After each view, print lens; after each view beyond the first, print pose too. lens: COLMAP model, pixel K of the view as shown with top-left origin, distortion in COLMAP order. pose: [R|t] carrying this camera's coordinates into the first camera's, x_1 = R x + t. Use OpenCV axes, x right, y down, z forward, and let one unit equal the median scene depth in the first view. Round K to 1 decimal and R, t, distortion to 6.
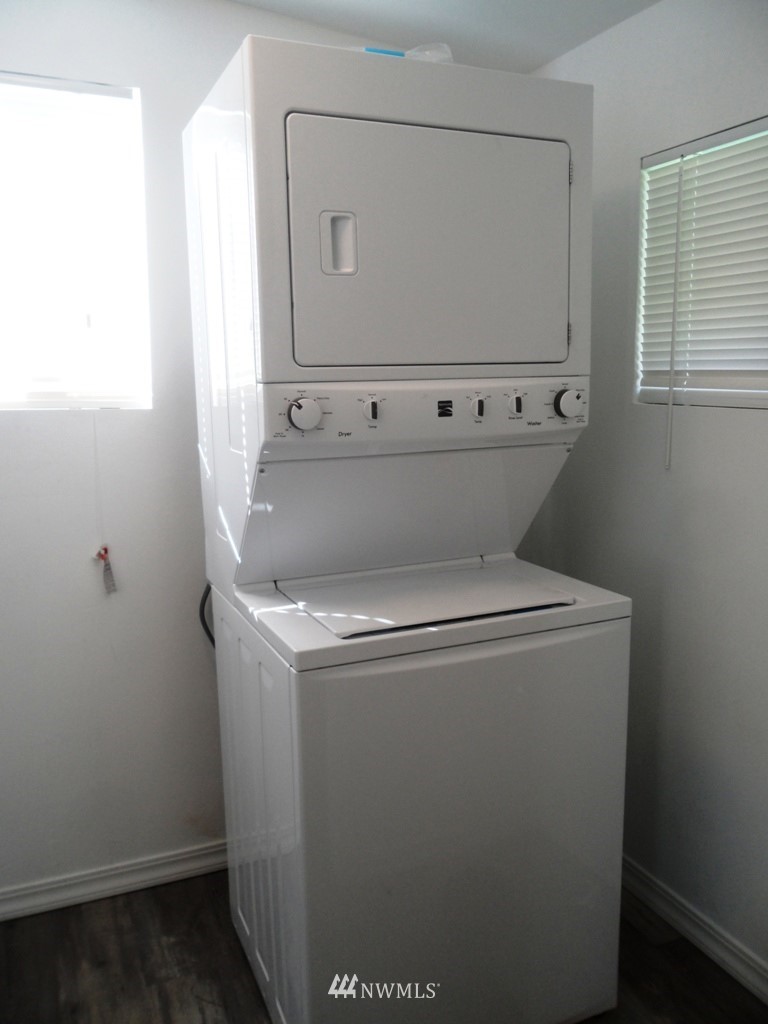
lens RADIAL K [[835.0, 0, 380.0], [0, 835.0, 505.3], [0, 0, 1]] dist [-0.026298, 0.021627]
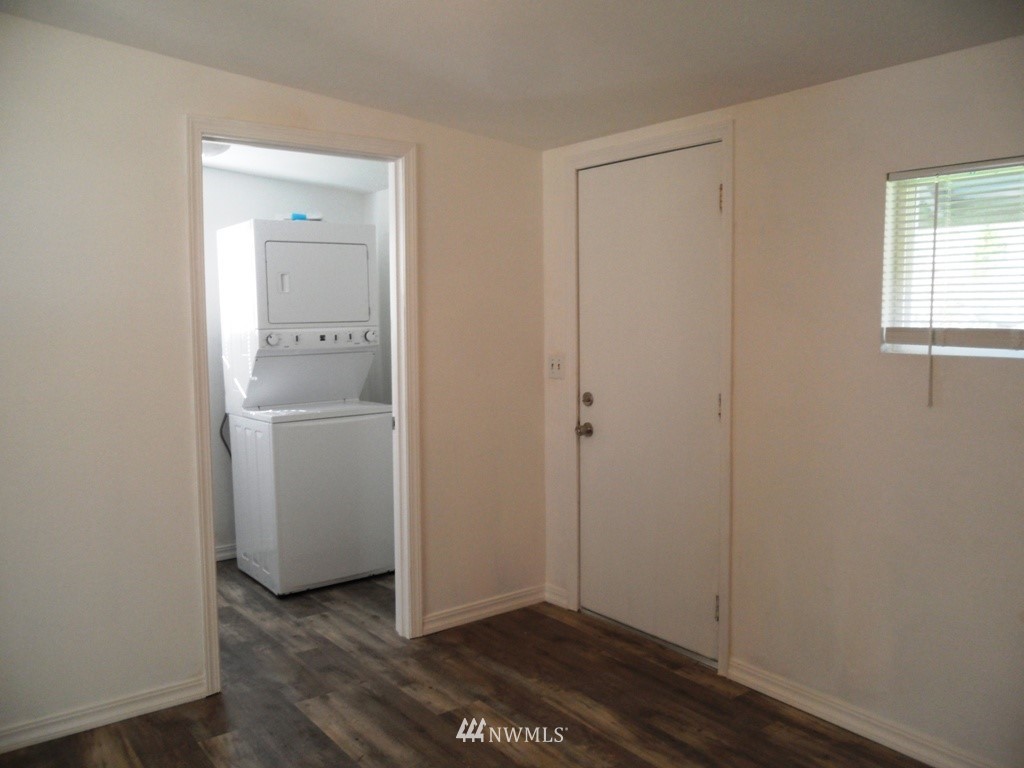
lens RADIAL K [[835.0, 0, 512.7], [0, 835.0, 386.9], [0, 0, 1]] dist [-0.026298, 0.021627]
pose [[0.980149, -0.017586, 0.197479, 0.145795], [0.031594, 0.997184, -0.068008, 0.262223], [-0.195727, 0.072897, 0.977945, -1.881925]]
